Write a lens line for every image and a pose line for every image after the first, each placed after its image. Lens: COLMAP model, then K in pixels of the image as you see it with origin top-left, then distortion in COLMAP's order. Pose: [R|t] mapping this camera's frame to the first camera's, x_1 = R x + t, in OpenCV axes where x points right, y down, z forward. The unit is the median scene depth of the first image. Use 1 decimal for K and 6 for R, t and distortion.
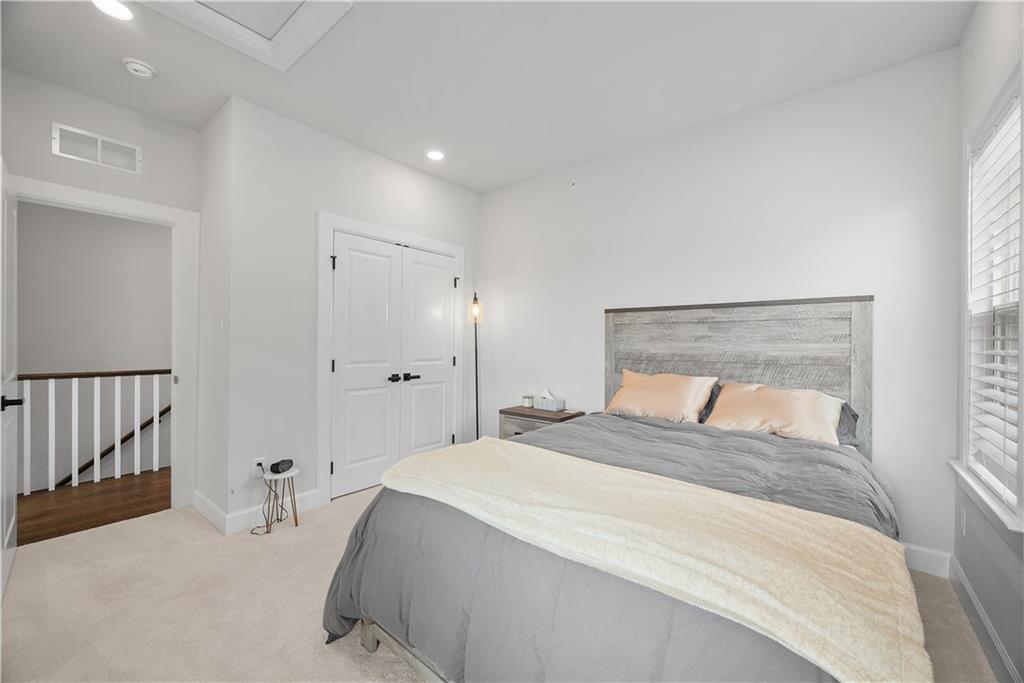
lens RADIAL K [[402.6, 0, 514.9], [0, 402.6, 342.3], [0, 0, 1]] dist [0.000759, 0.000075]
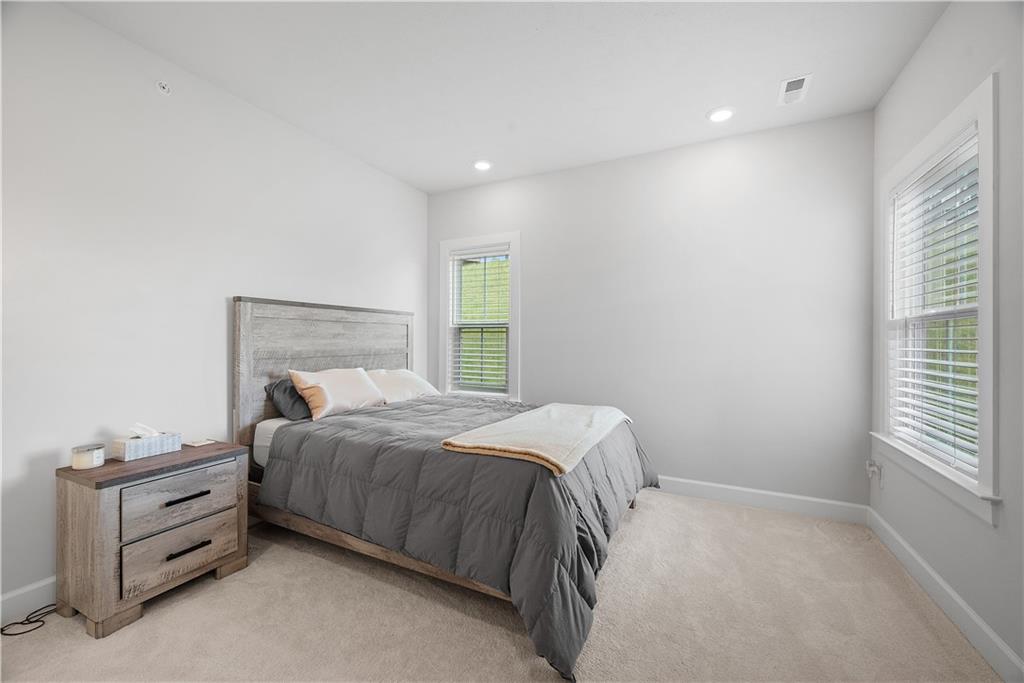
lens RADIAL K [[402.6, 0, 515.2], [0, 402.6, 340.8], [0, 0, 1]] dist [0.000759, 0.000075]
pose [[-0.231291, -0.007829, 0.972853, -0.742416], [-0.003332, 0.999968, 0.007255, -0.005037], [-0.972879, -0.001563, -0.231310, 0.760510]]
